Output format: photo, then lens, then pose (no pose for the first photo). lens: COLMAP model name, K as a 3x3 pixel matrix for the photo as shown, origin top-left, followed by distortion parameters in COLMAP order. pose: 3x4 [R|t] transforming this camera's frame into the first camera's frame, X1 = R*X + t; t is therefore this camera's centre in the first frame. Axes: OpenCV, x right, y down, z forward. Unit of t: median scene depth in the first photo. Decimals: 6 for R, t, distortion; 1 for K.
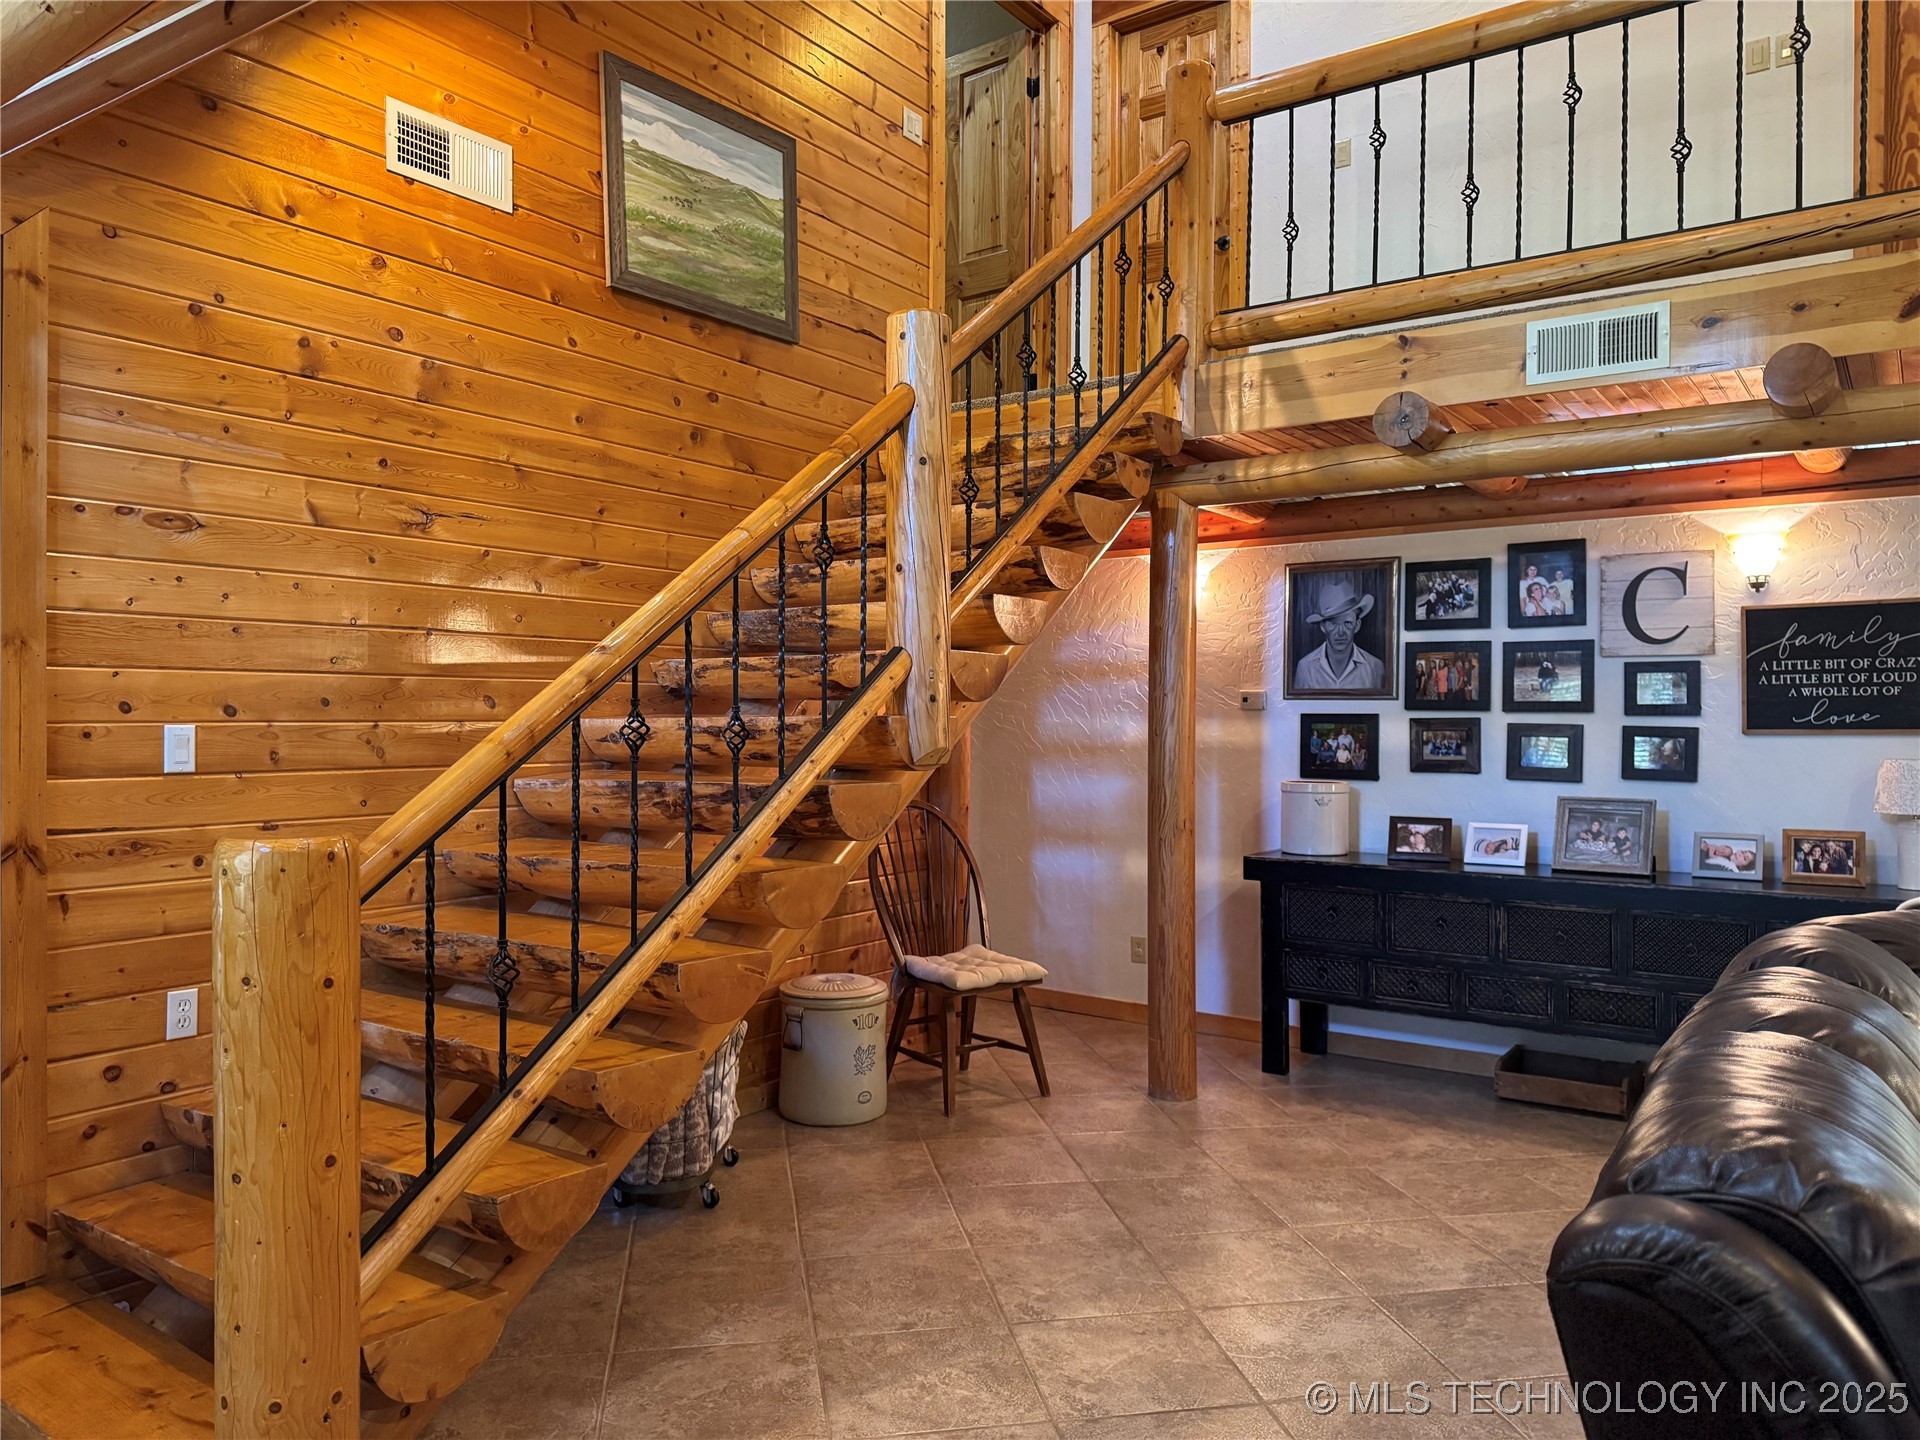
lens RADIAL K [[1343.0, 0, 950.0], [0, 1343.0, 720.3], [0, 0, 1]] dist [0.009327, -0.007038]
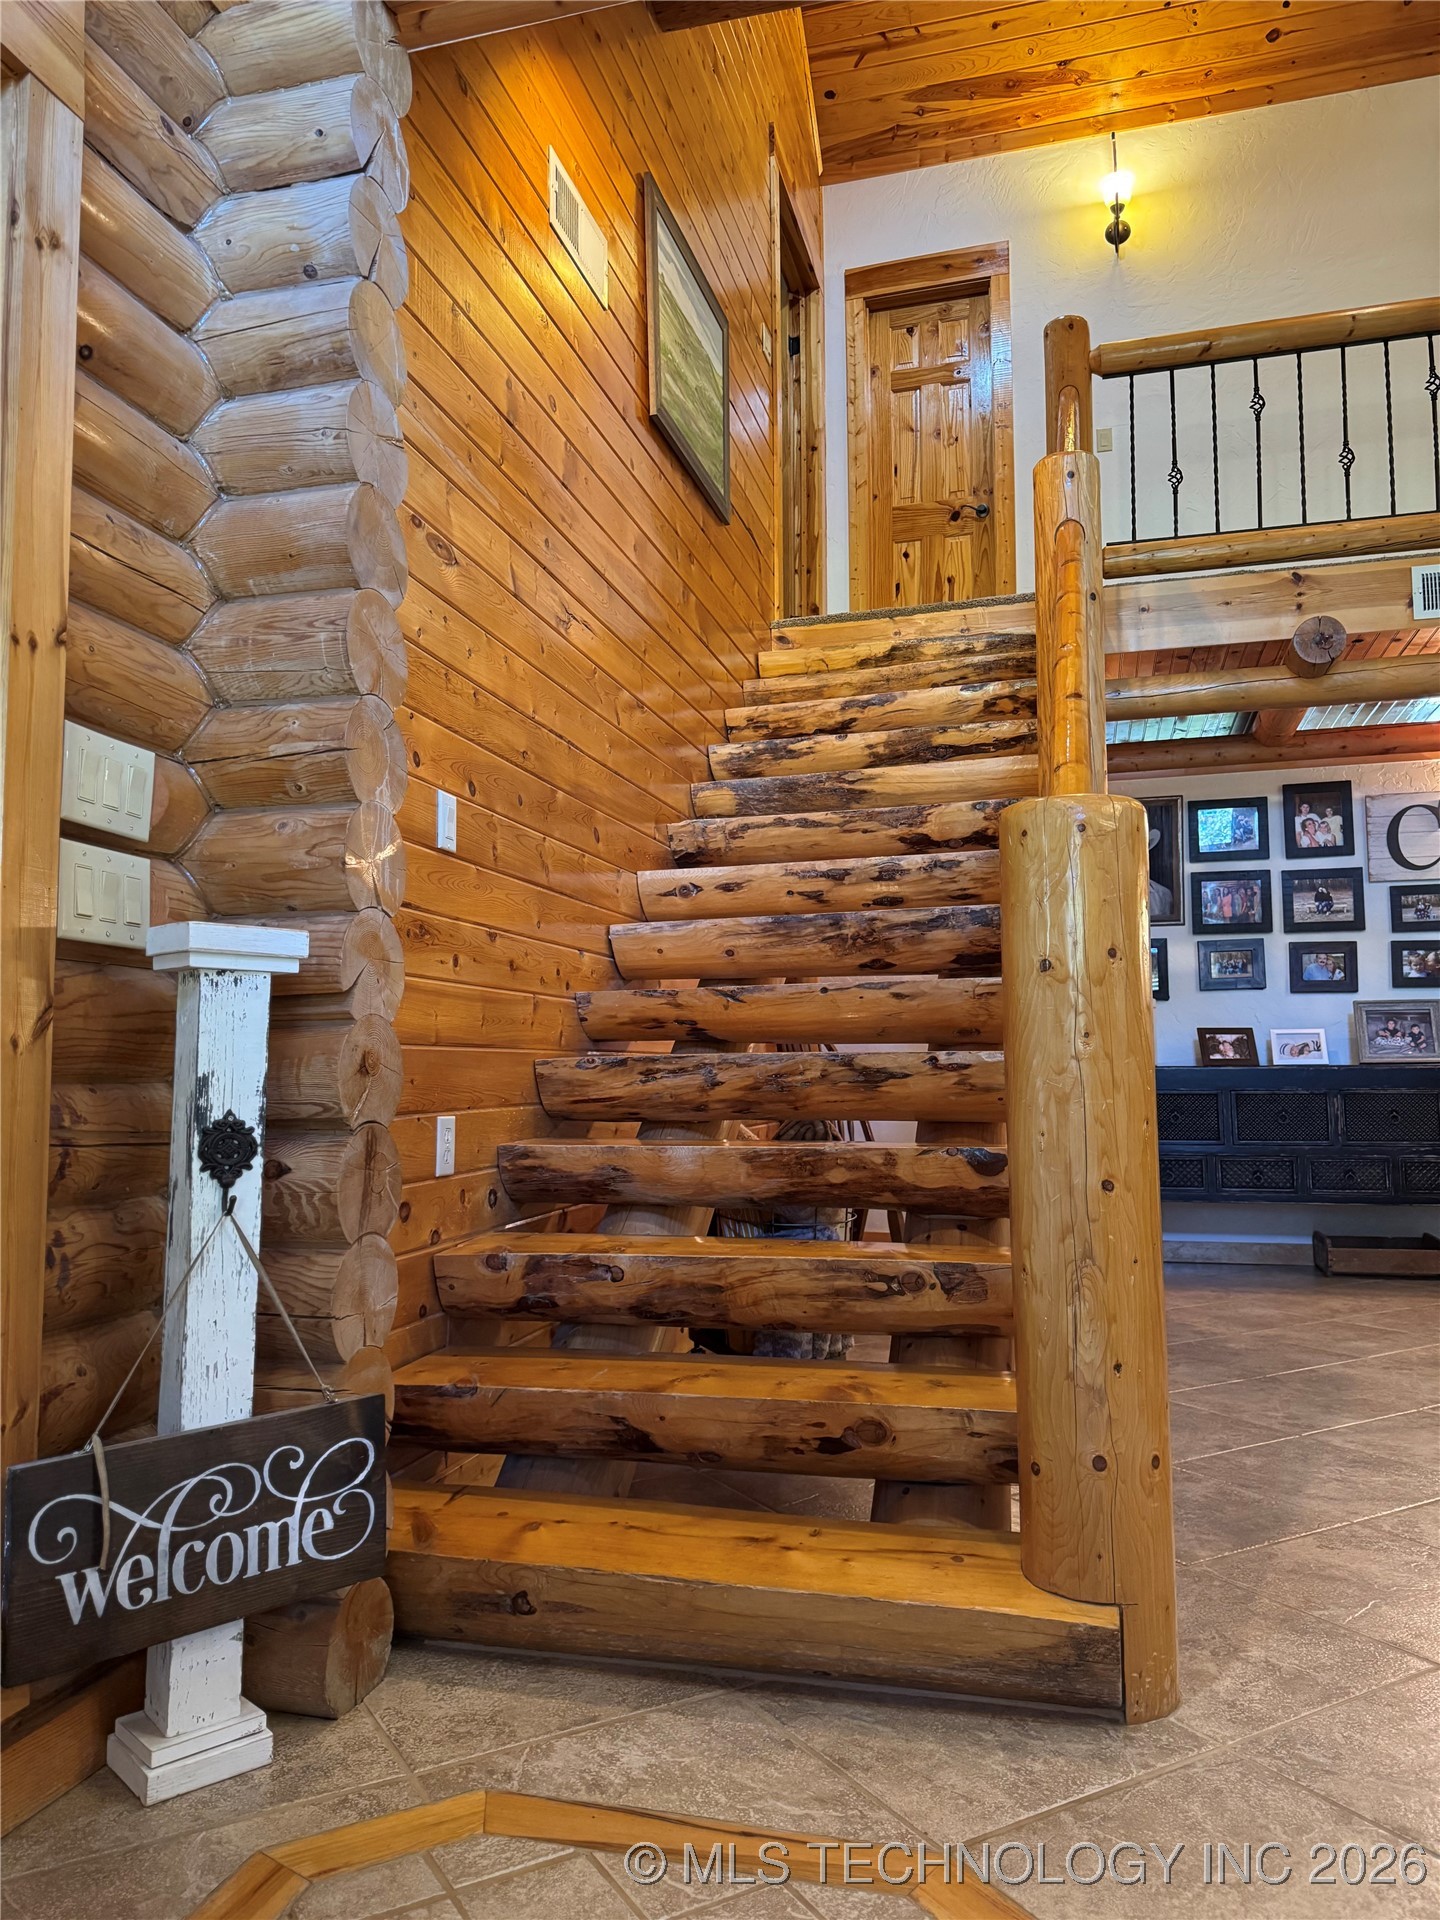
lens RADIAL K [[1343.0, 0, 716.5], [0, 1343.0, 962.6], [0, 0, 1]] dist [0.009327, -0.007038]
pose [[0.941702, 0.017371, 0.335999, -0.422605], [0.010586, 0.996642, -0.081198, 0.107722], [-0.336281, 0.080021, 0.938356, 0.113568]]
